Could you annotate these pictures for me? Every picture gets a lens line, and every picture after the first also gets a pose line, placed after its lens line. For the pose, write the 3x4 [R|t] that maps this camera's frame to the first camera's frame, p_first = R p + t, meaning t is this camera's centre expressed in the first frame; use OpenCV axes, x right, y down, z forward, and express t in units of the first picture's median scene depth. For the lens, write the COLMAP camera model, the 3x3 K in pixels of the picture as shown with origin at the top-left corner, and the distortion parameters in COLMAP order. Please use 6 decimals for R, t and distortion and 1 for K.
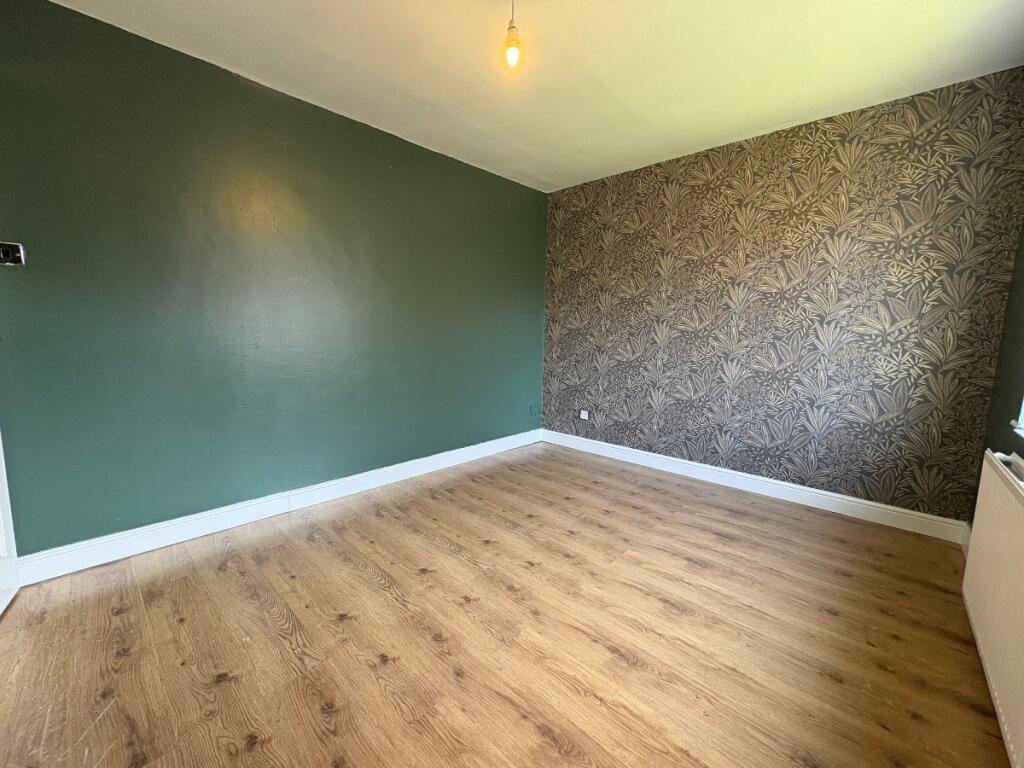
lens RADIAL K [[407.6, 0, 511.9], [0, 407.6, 385.3], [0, 0, 1]] dist [0.002635, 0.000304]
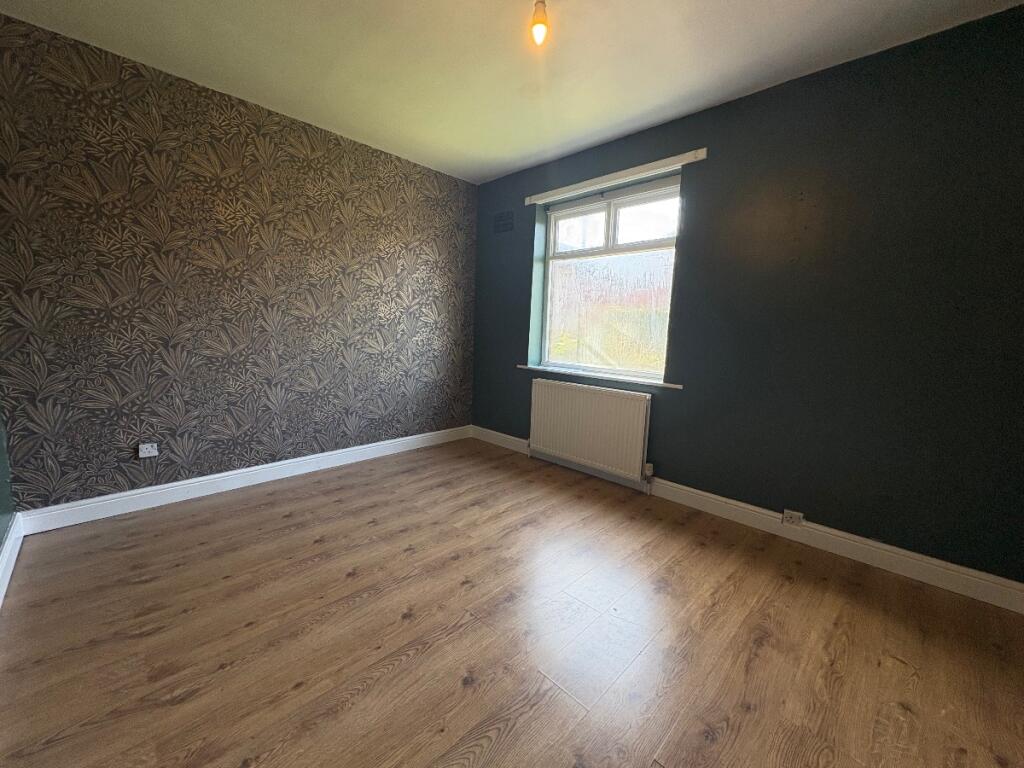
lens RADIAL K [[407.6, 0, 512.0], [0, 407.6, 382.3], [0, 0, 1]] dist [0.002635, 0.000304]
pose [[0.029565, -0.151280, 0.988049, -0.570889], [0.100168, 0.983953, 0.147655, -0.091348], [-0.994531, 0.094605, 0.044244, 0.596941]]
